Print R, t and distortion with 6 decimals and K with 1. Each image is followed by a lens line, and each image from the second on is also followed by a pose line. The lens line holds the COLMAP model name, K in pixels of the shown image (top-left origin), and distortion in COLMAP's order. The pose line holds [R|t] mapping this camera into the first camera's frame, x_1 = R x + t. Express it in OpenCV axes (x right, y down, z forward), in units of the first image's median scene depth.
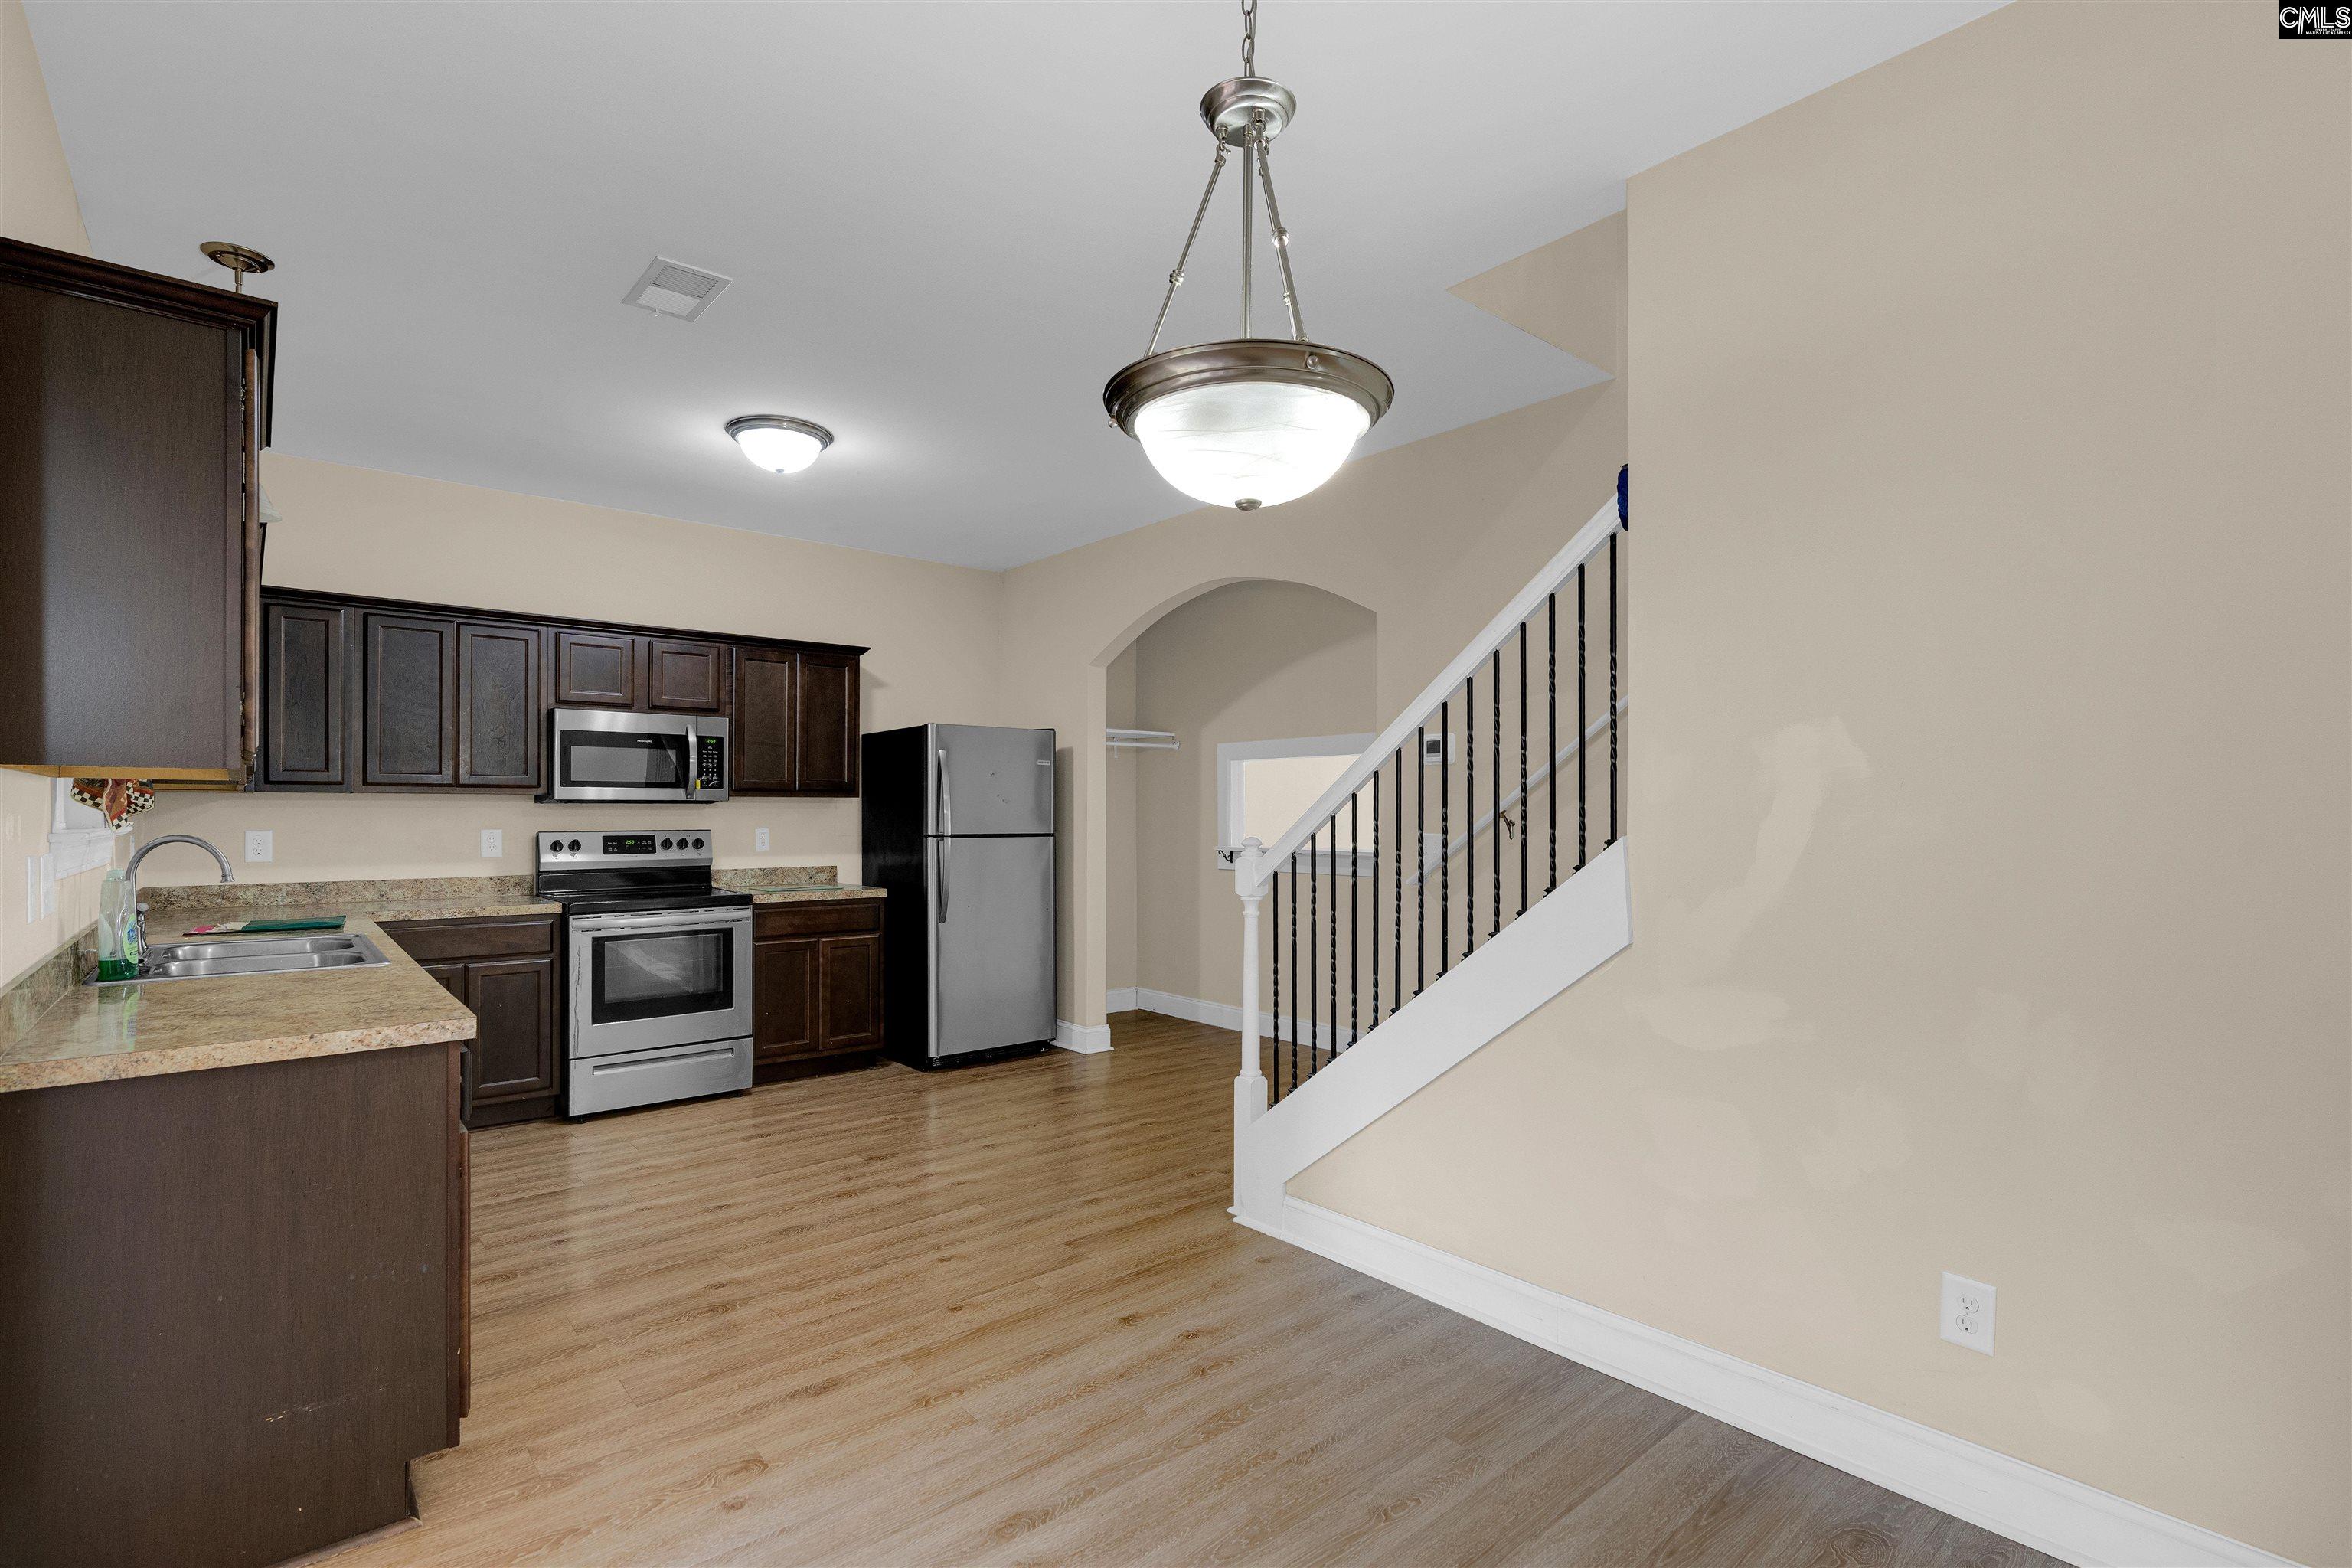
lens RADIAL K [[1095.8, 0, 1178.6], [0, 1095.8, 811.4], [0, 0, 1]] dist [0.000160, 0.000119]
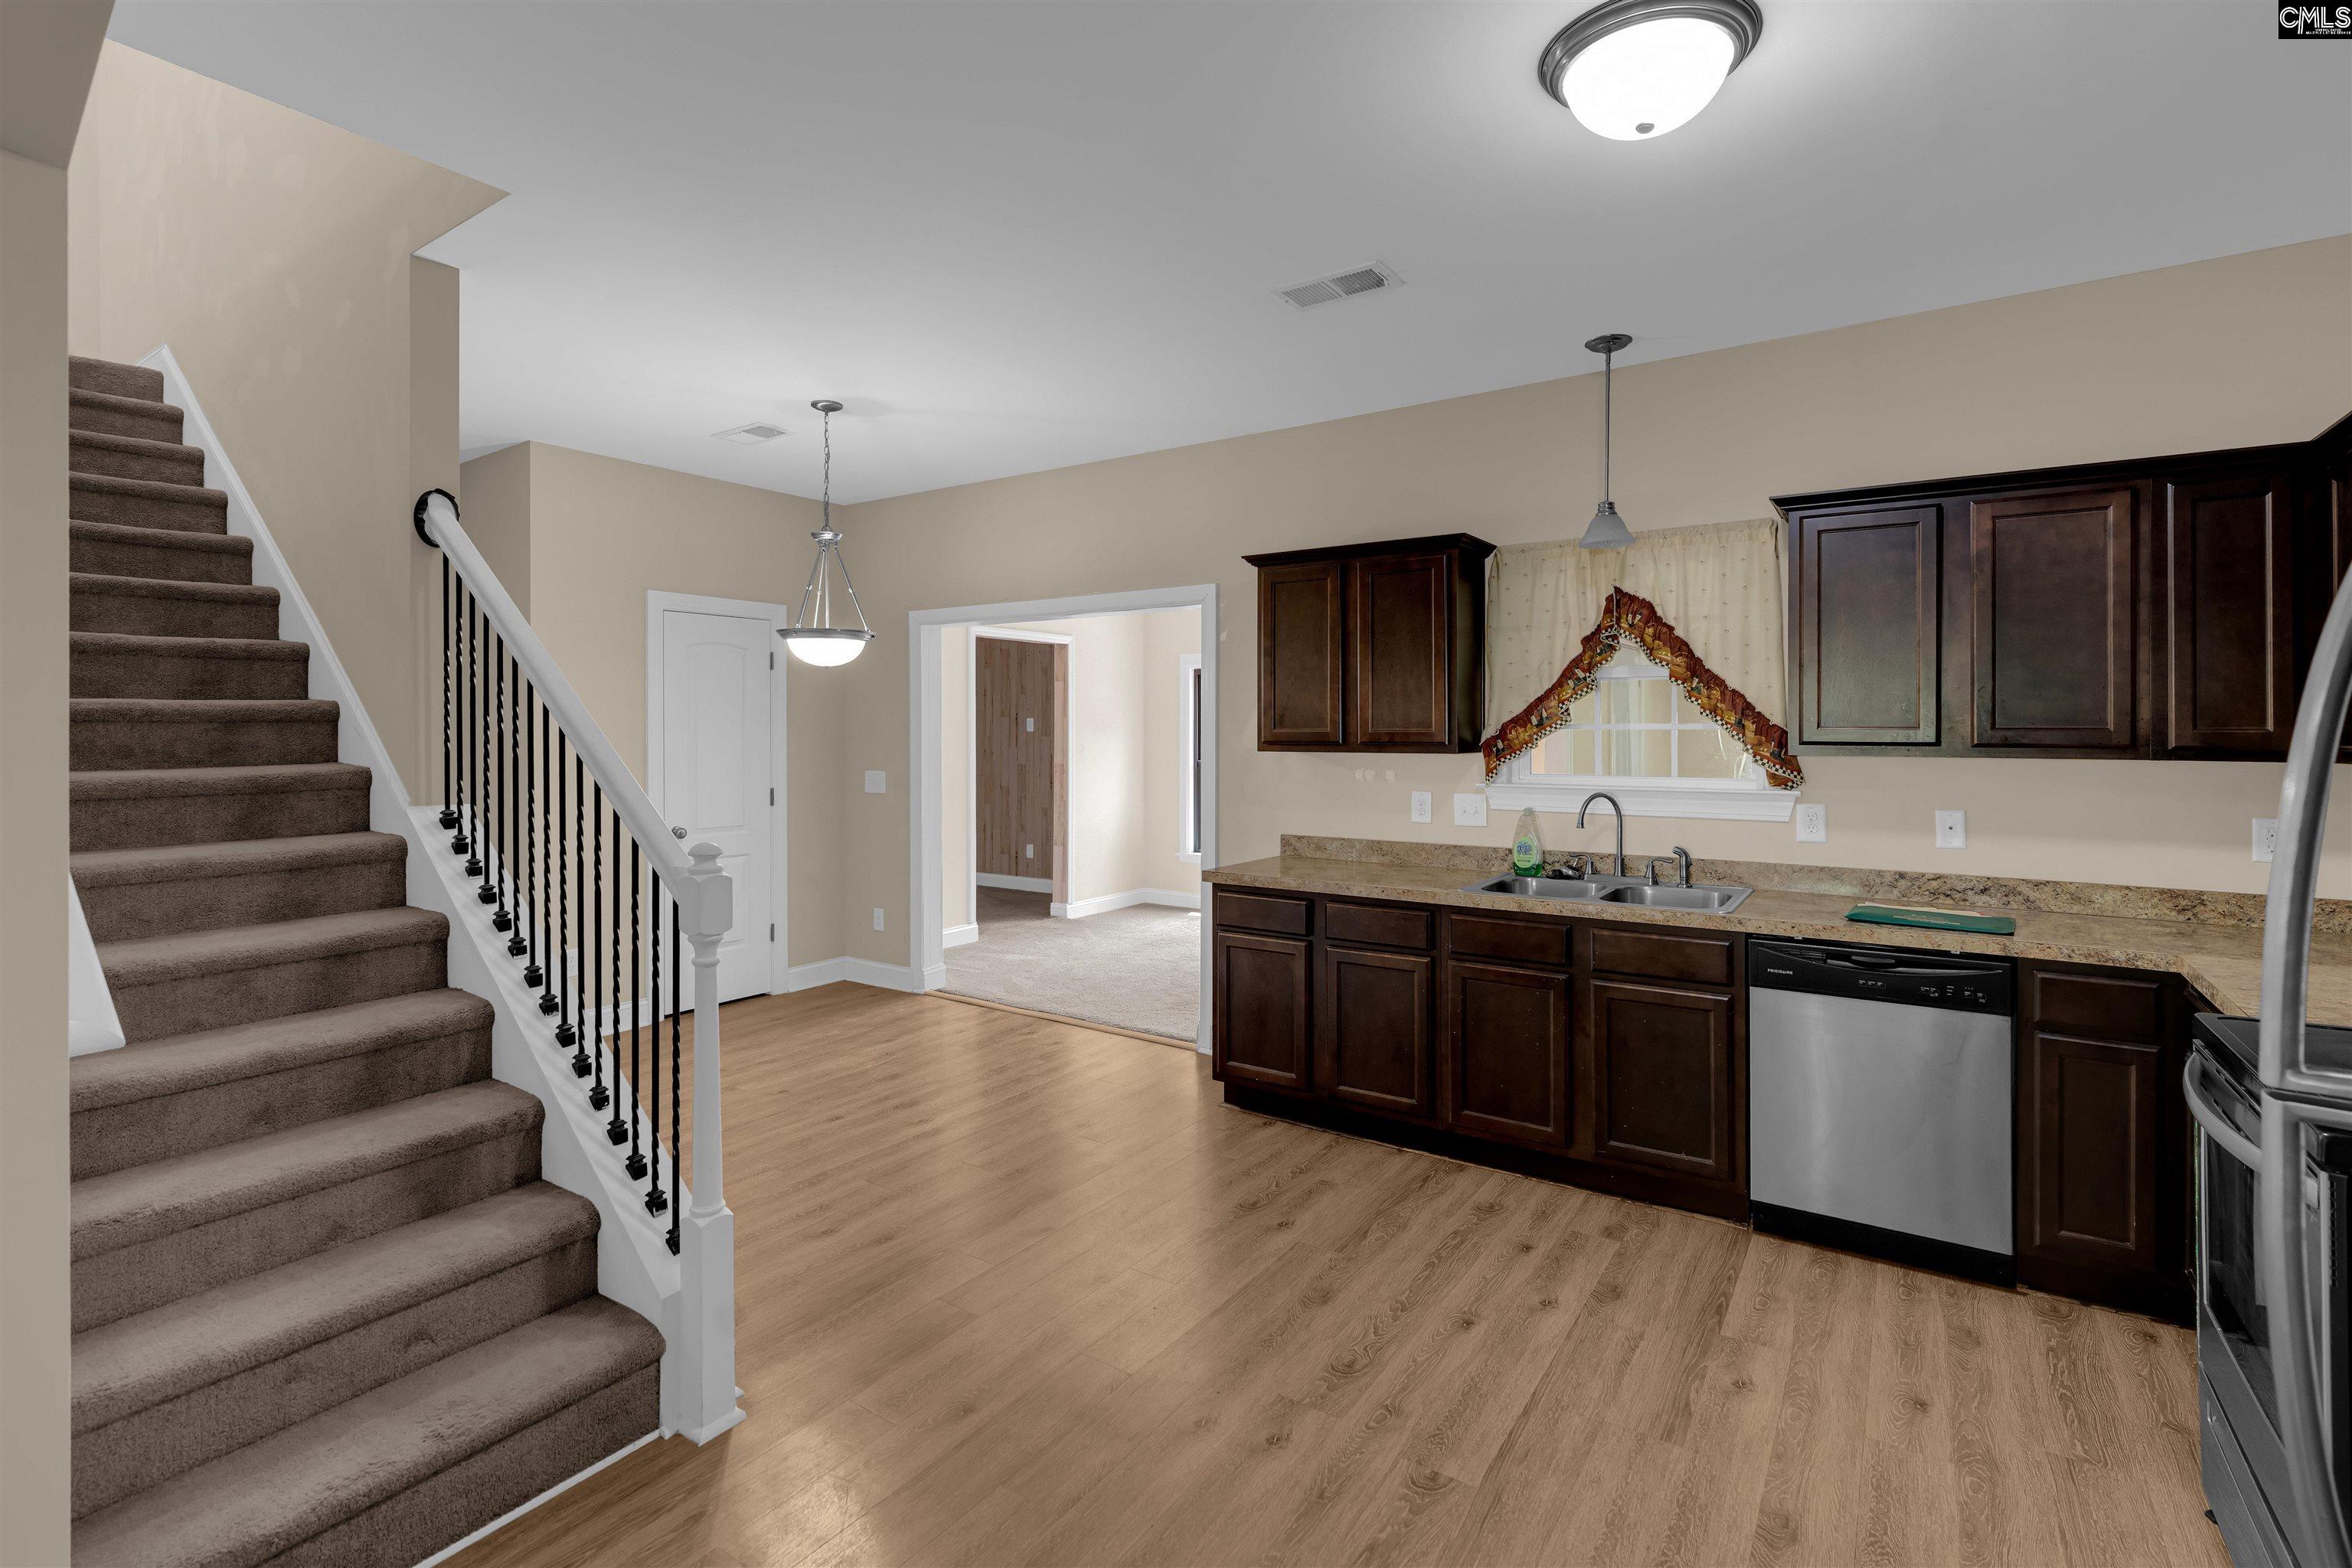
lens RADIAL K [[1087.2, 0, 1181.7], [0, 1087.2, 734.6], [0, 0, 1]] dist [0.002896, 0.000575]
pose [[-0.962308, 0.003502, -0.271940, -0.021211], [0.001432, 0.999968, 0.007808, -0.035564], [0.271959, 0.007124, -0.962282, 1.247065]]
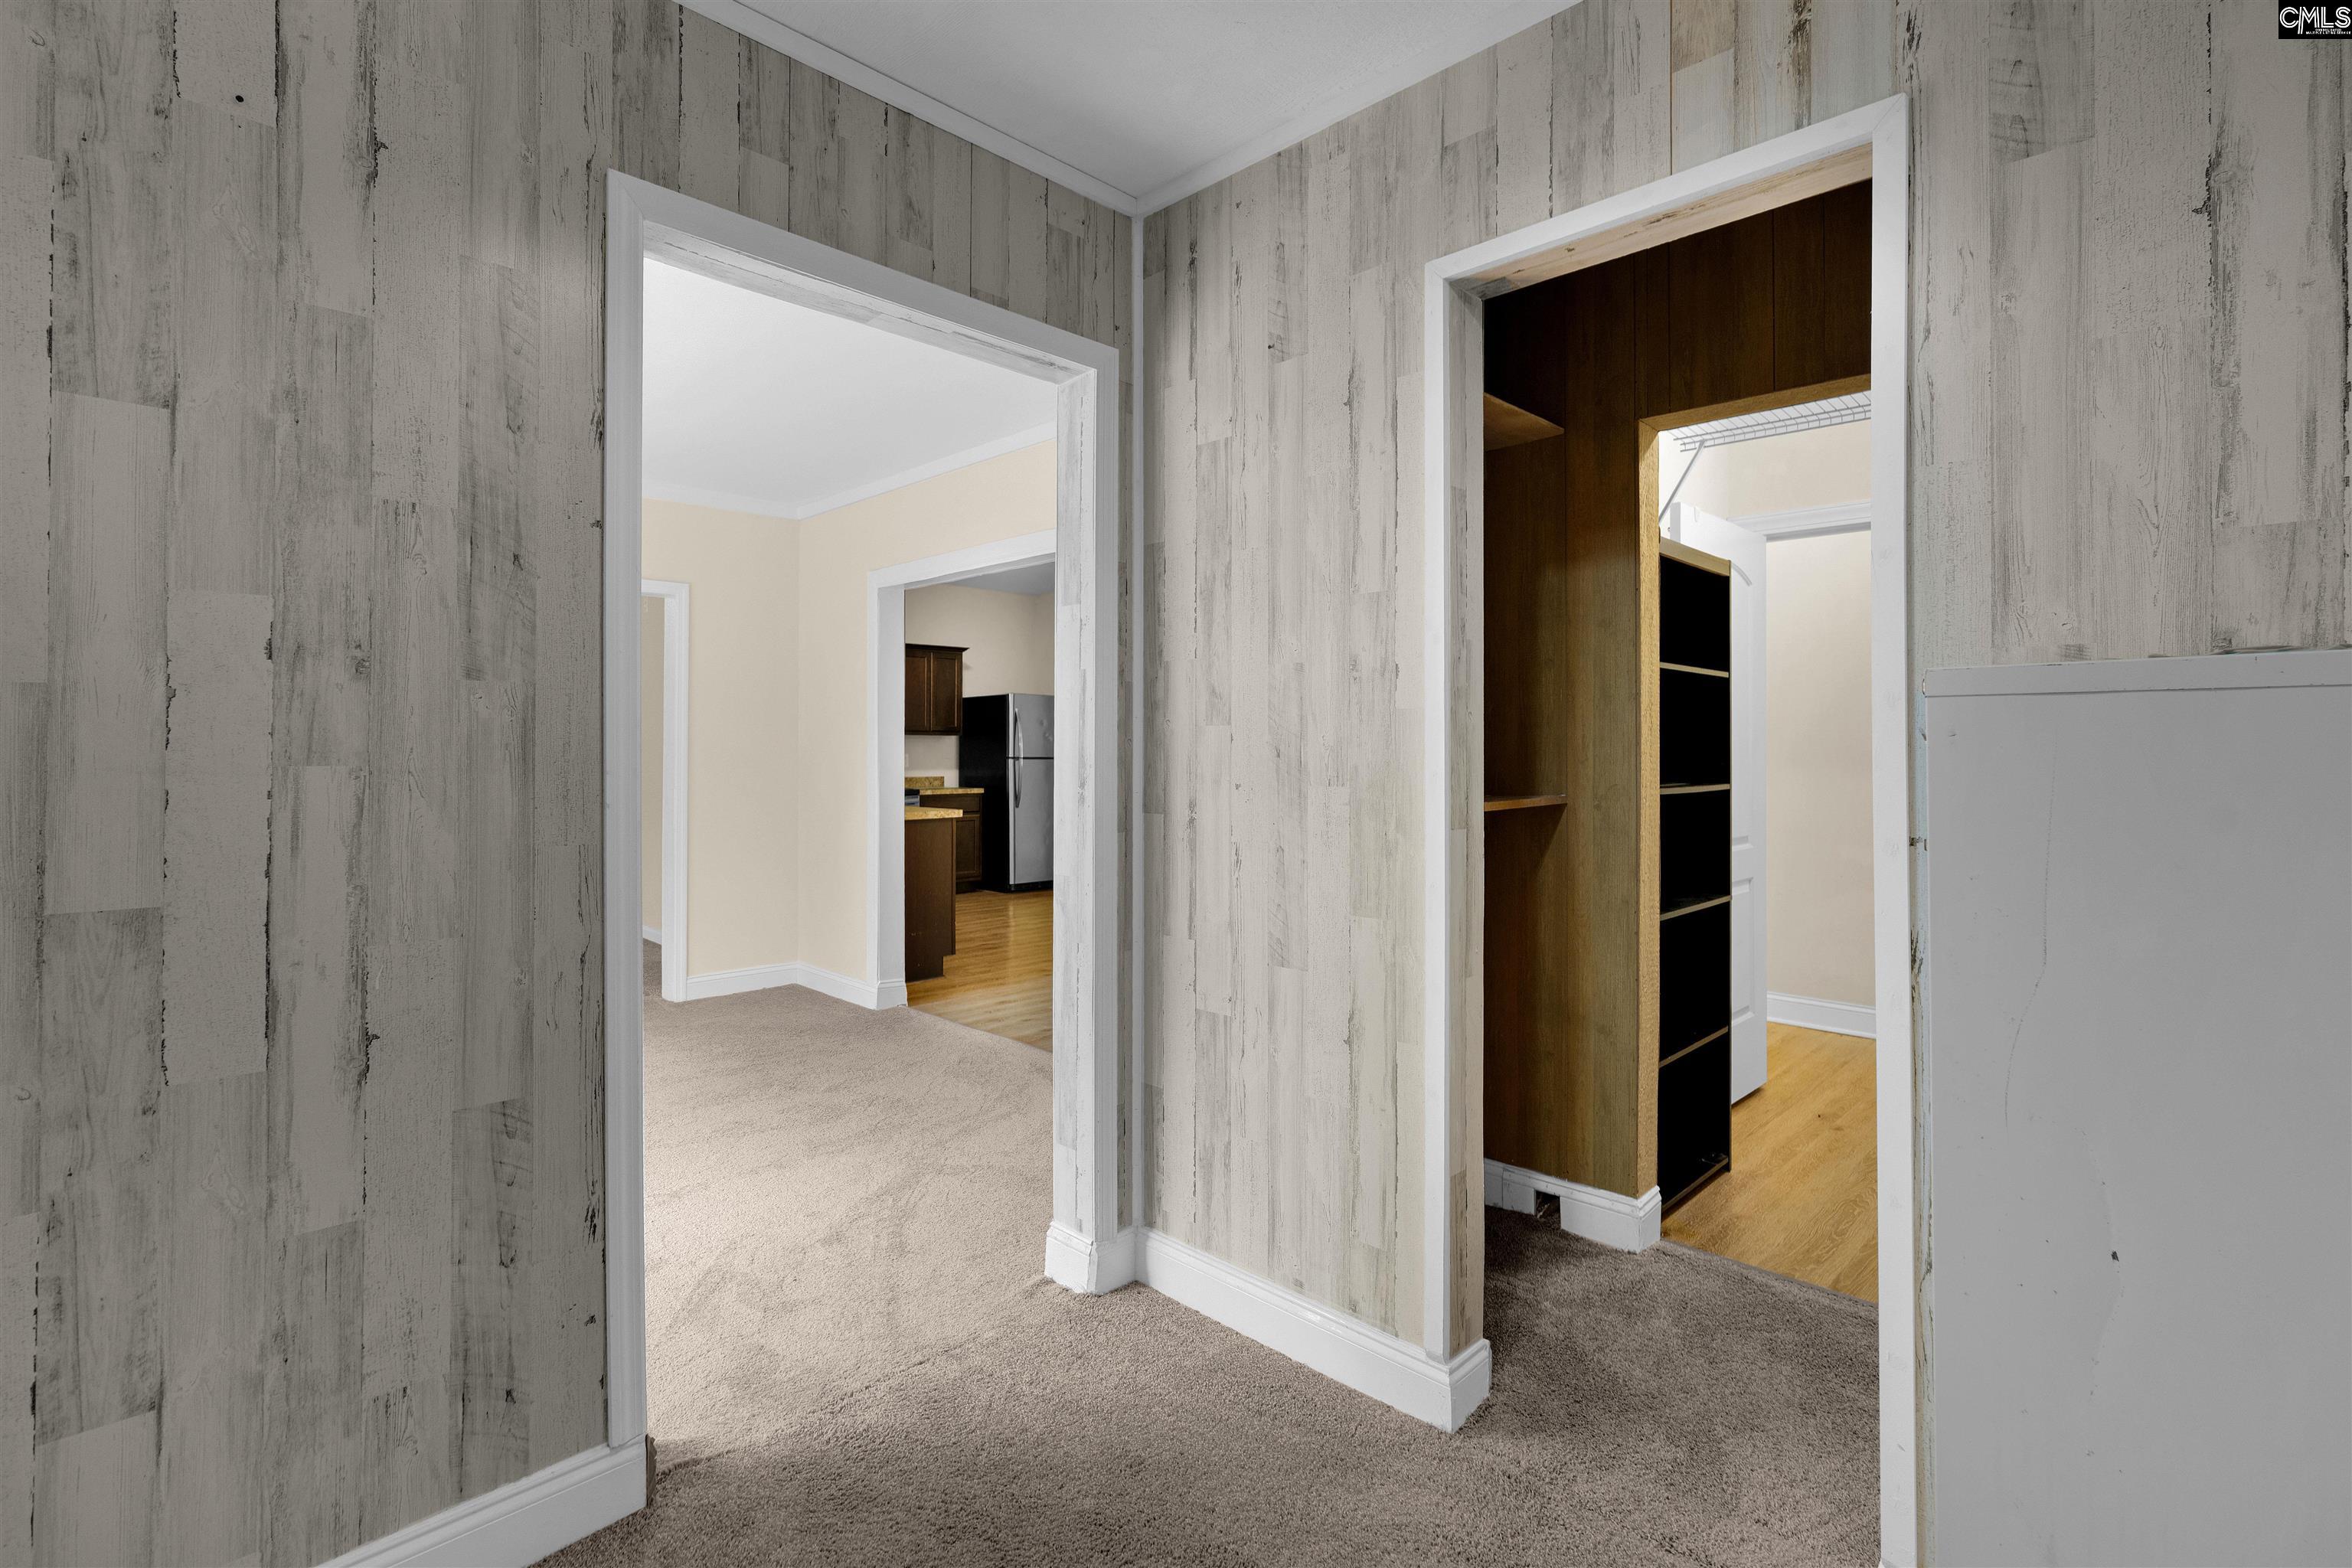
lens RADIAL K [[1117.9, 0, 1161.3], [0, 1117.9, 759.4], [0, 0, 1]] dist [-0.003054, -0.000589]
pose [[0.996703, 0.004689, 0.081007, -0.148845], [-0.005512, 0.999935, 0.009937, 0.006519], [-0.080955, -0.010351, 0.996664, -0.904782]]
